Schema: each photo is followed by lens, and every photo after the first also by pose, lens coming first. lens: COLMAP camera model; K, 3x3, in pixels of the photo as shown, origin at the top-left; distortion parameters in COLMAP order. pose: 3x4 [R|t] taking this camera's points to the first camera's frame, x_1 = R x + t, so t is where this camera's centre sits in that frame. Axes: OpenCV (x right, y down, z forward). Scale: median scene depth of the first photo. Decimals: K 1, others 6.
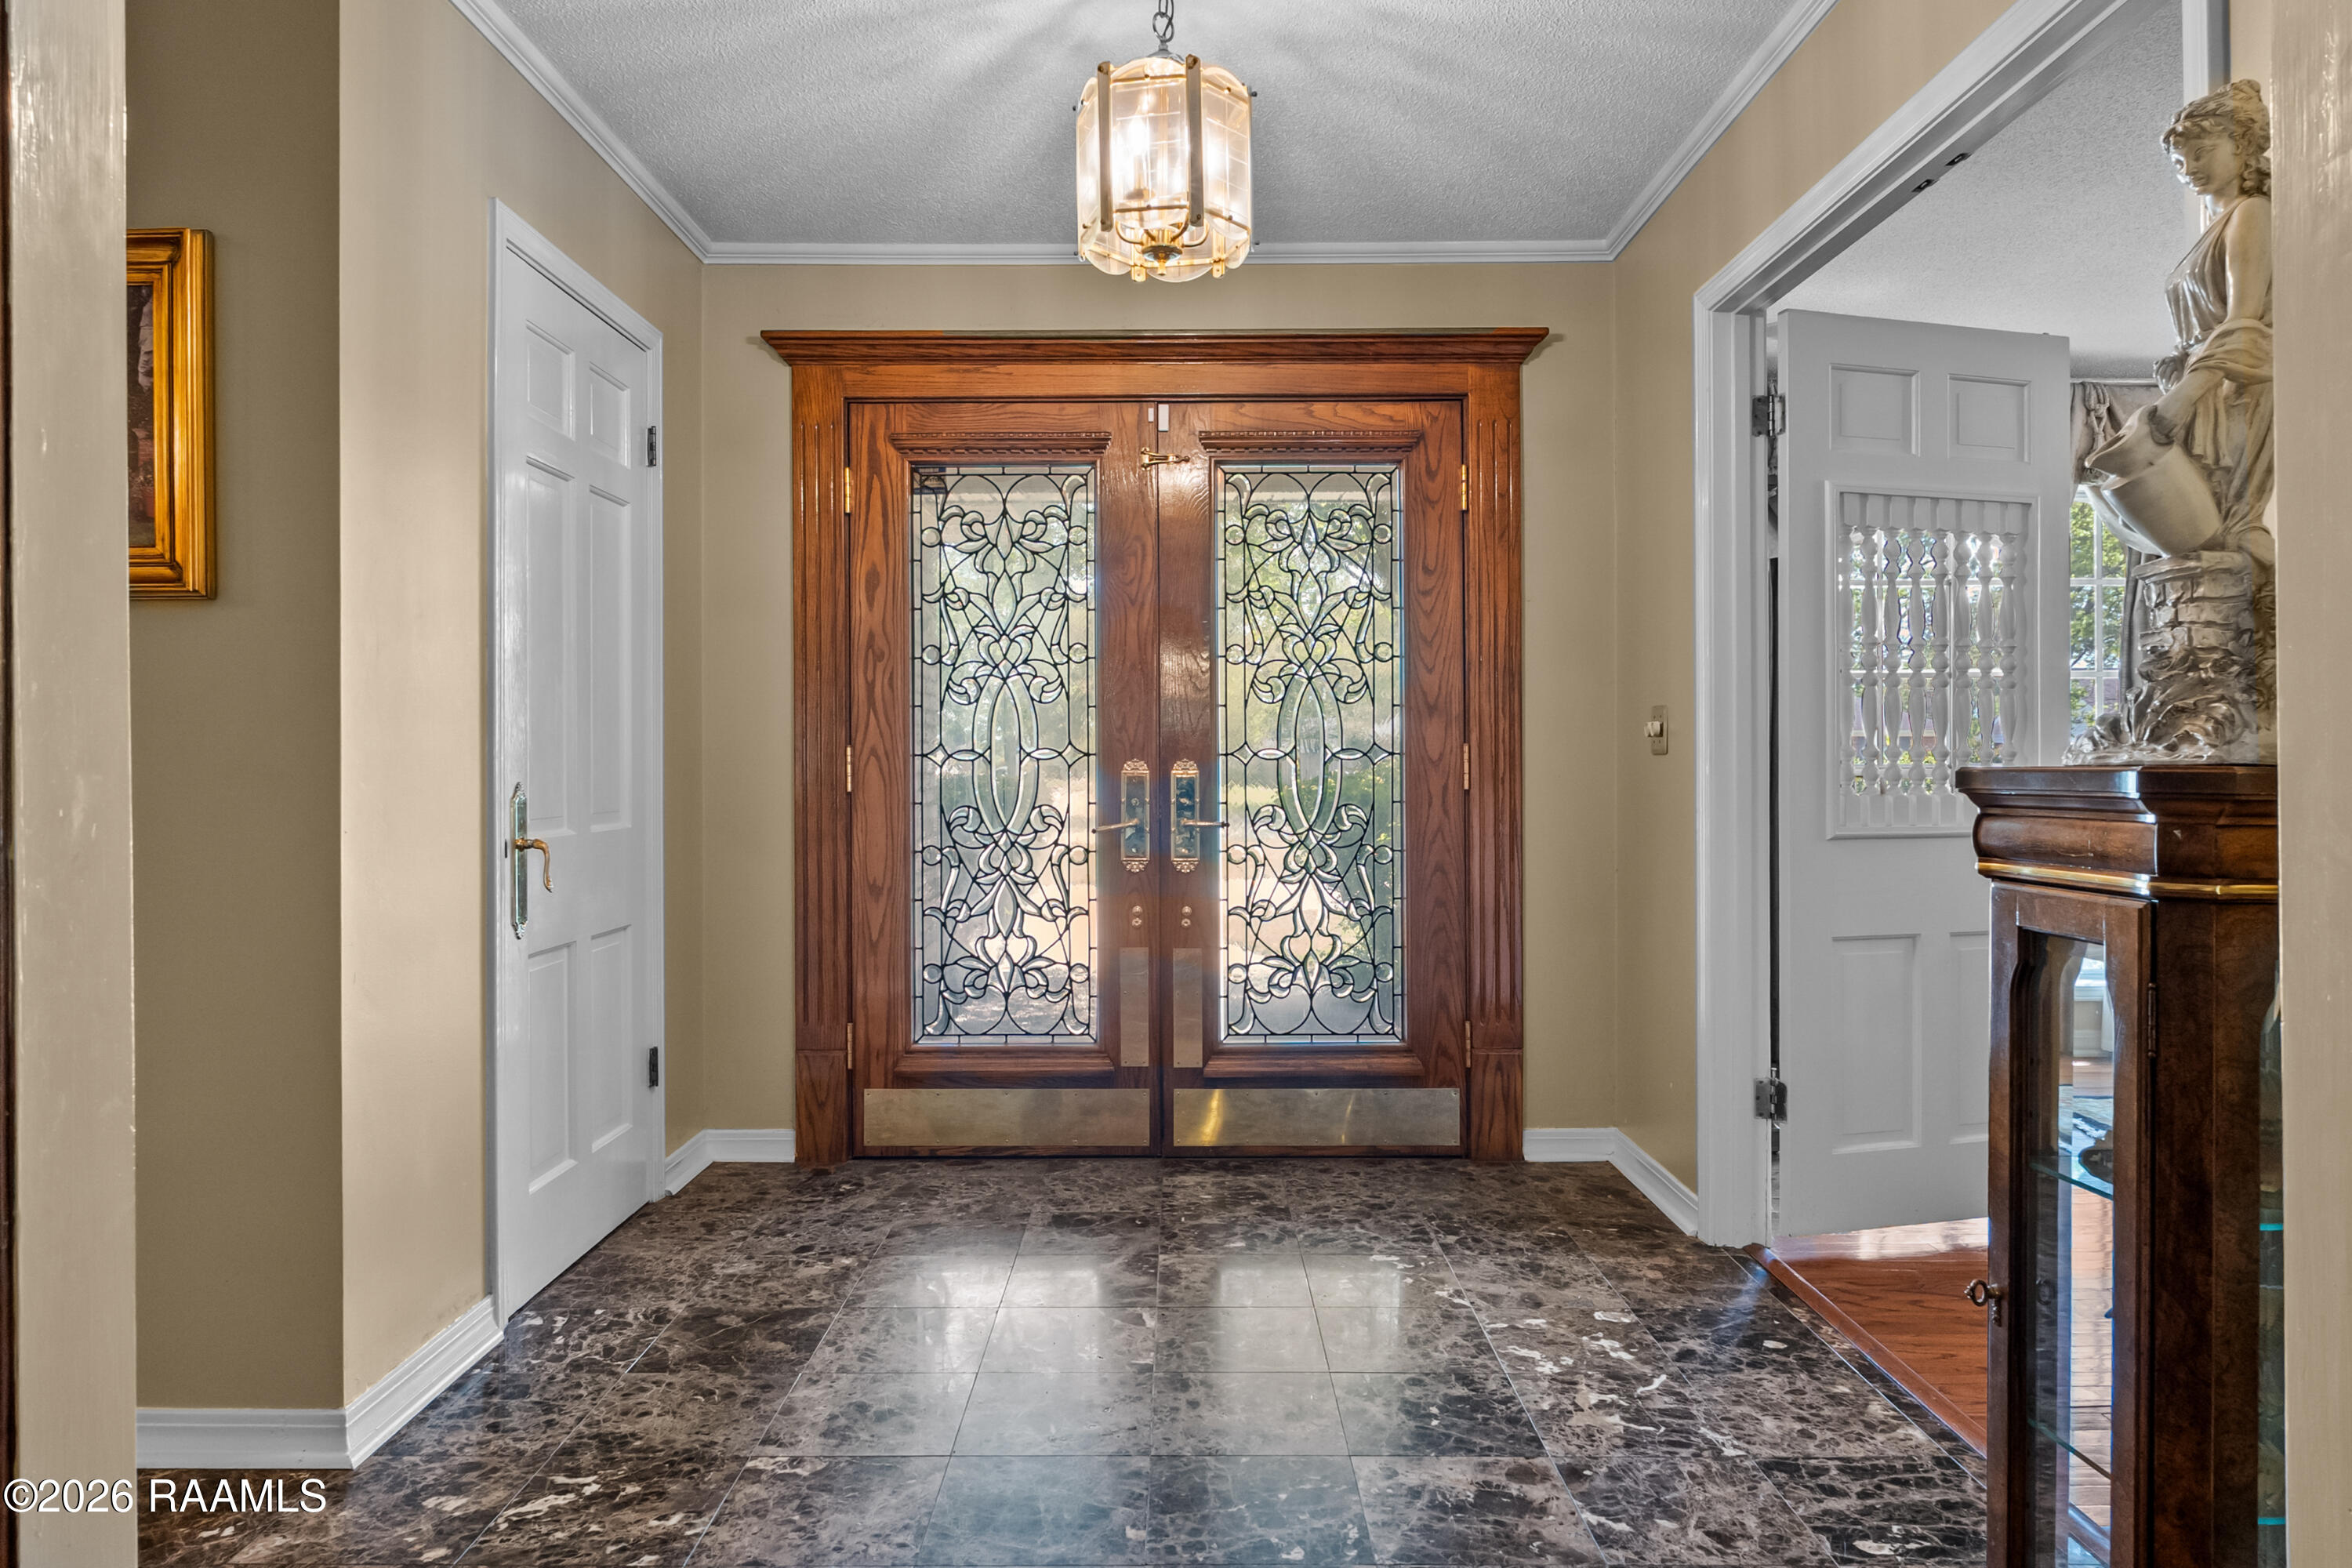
lens RADIAL K [[1508.4, 0, 1177.4], [0, 1508.4, 776.7], [0, 0, 1]] dist [-0.002195, -0.001544]
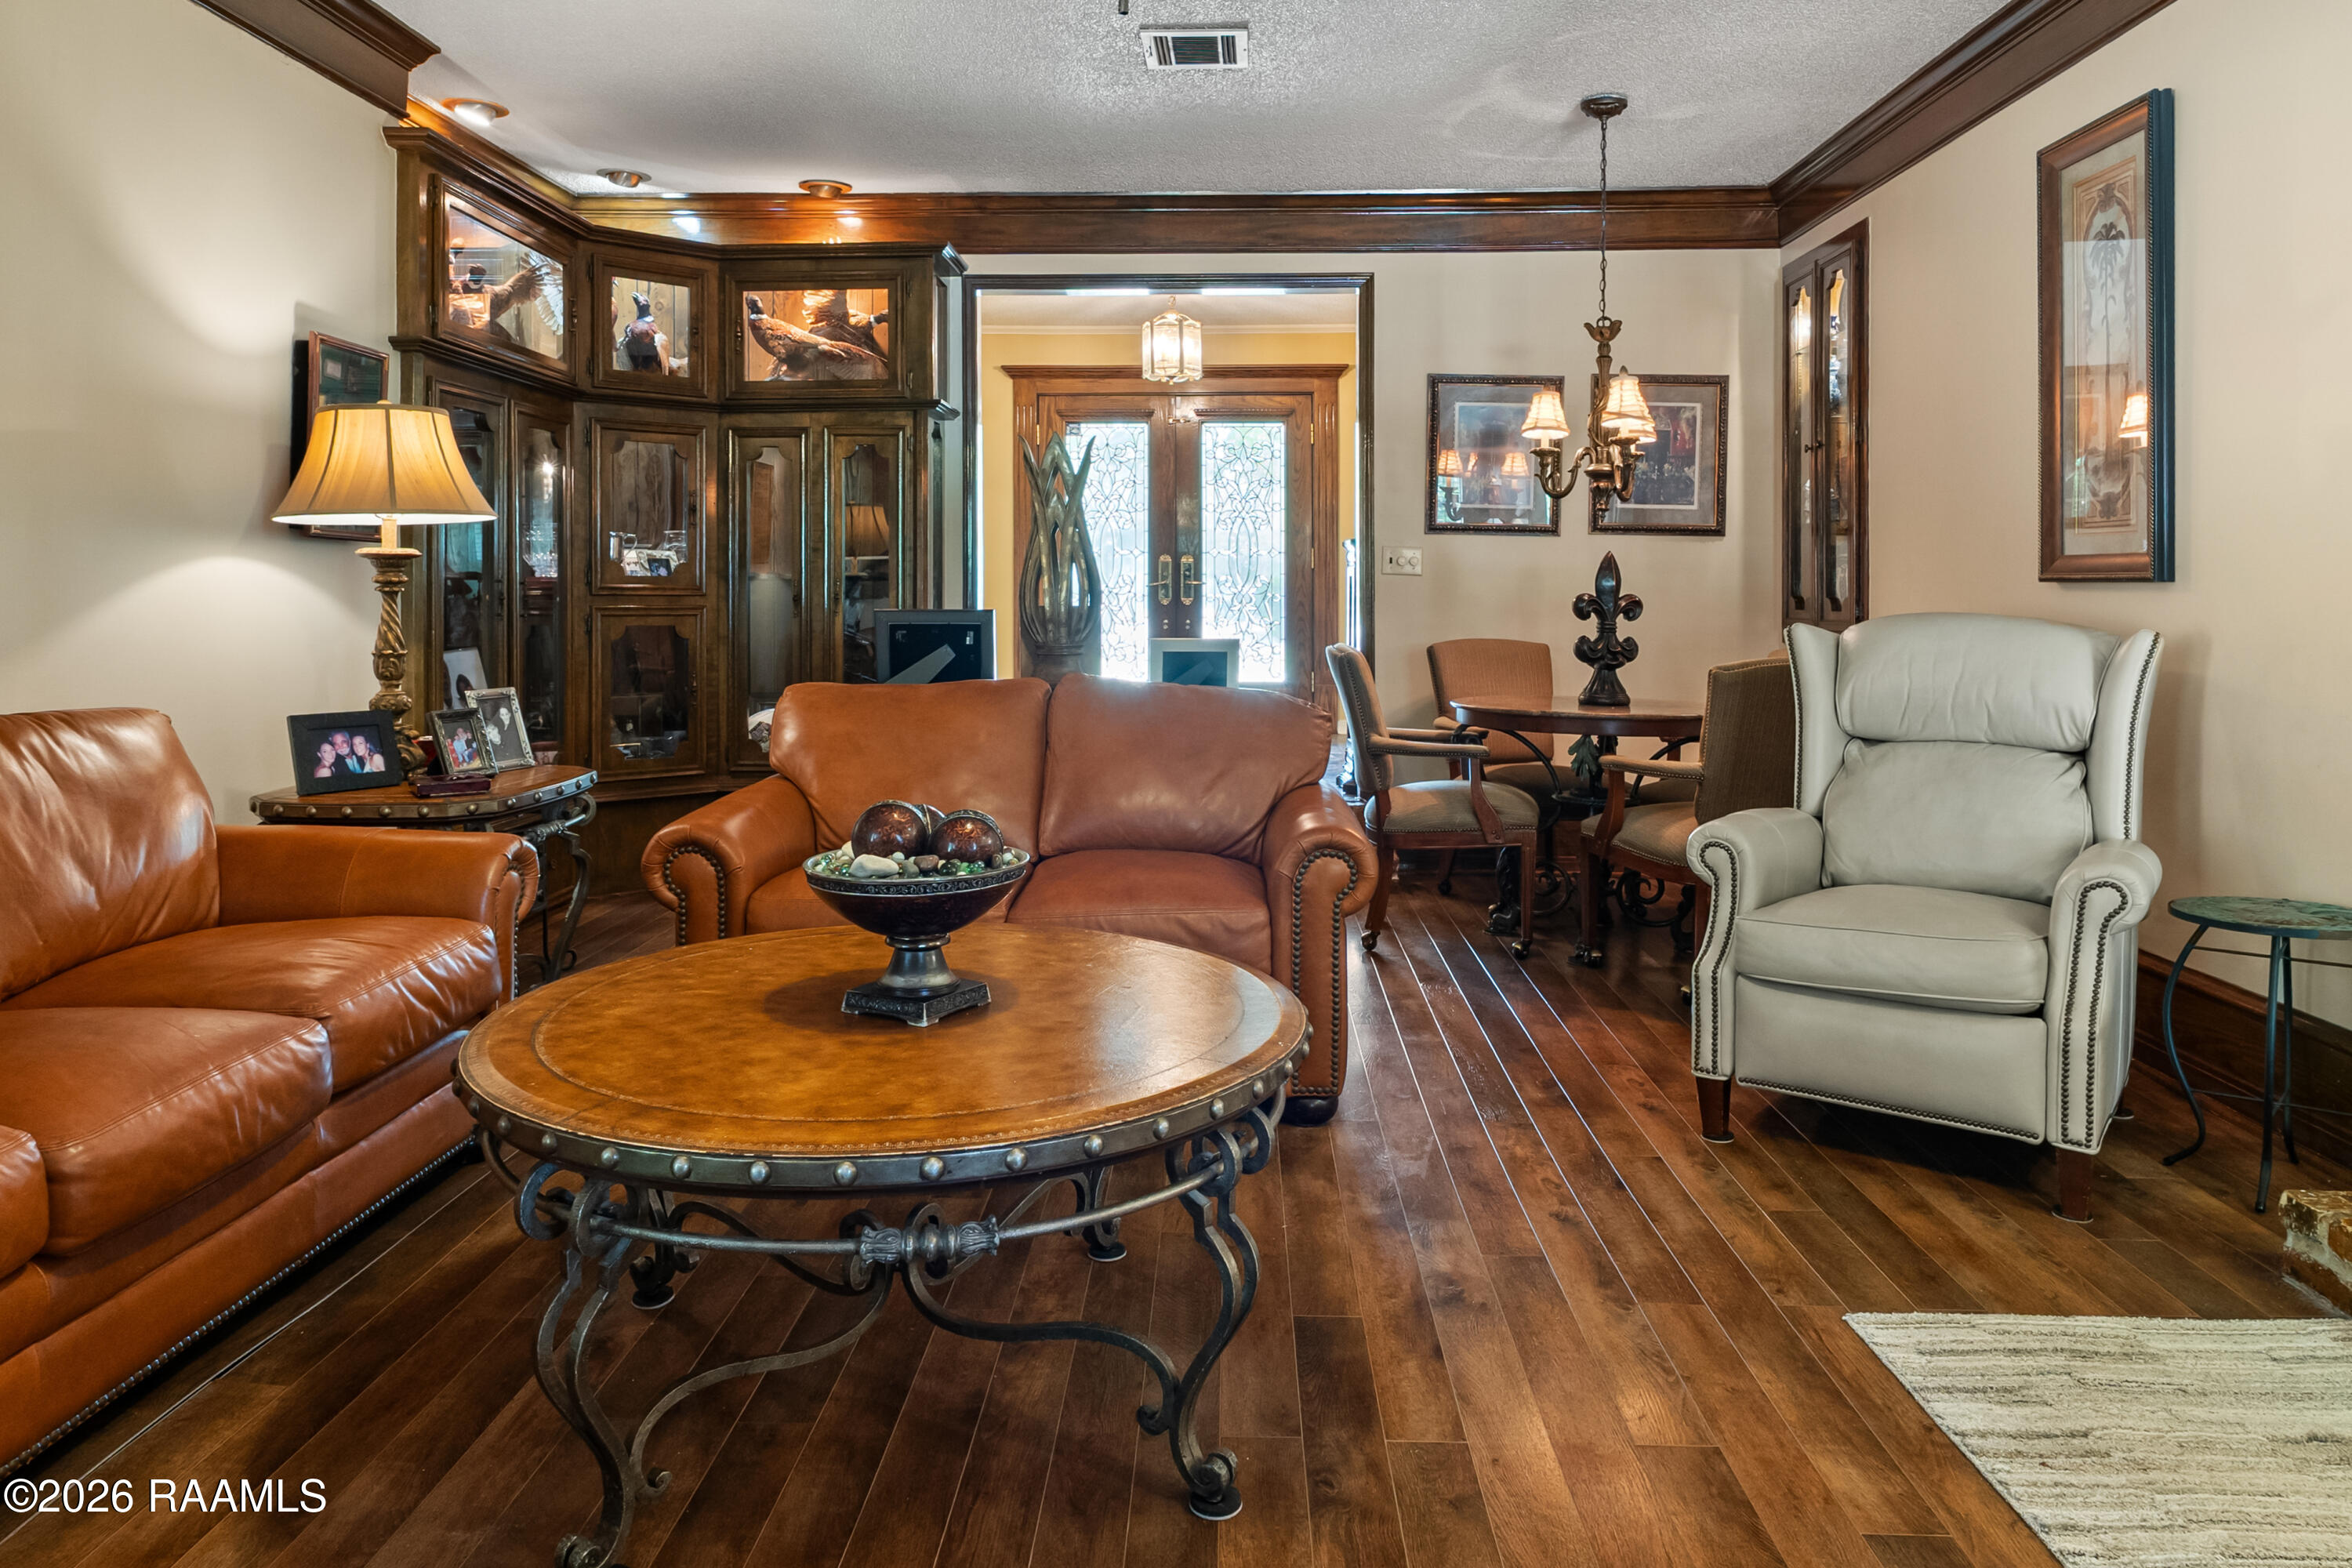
lens RADIAL K [[1508.4, 0, 1173.5], [0, 1508.4, 775.5], [0, 0, 1]] dist [-0.002195, -0.001544]
pose [[0.999774, 0.004711, -0.020744, 0.032793], [-0.004541, 0.999956, 0.008223, 0.298699], [0.020782, -0.008127, 0.999751, -1.248060]]
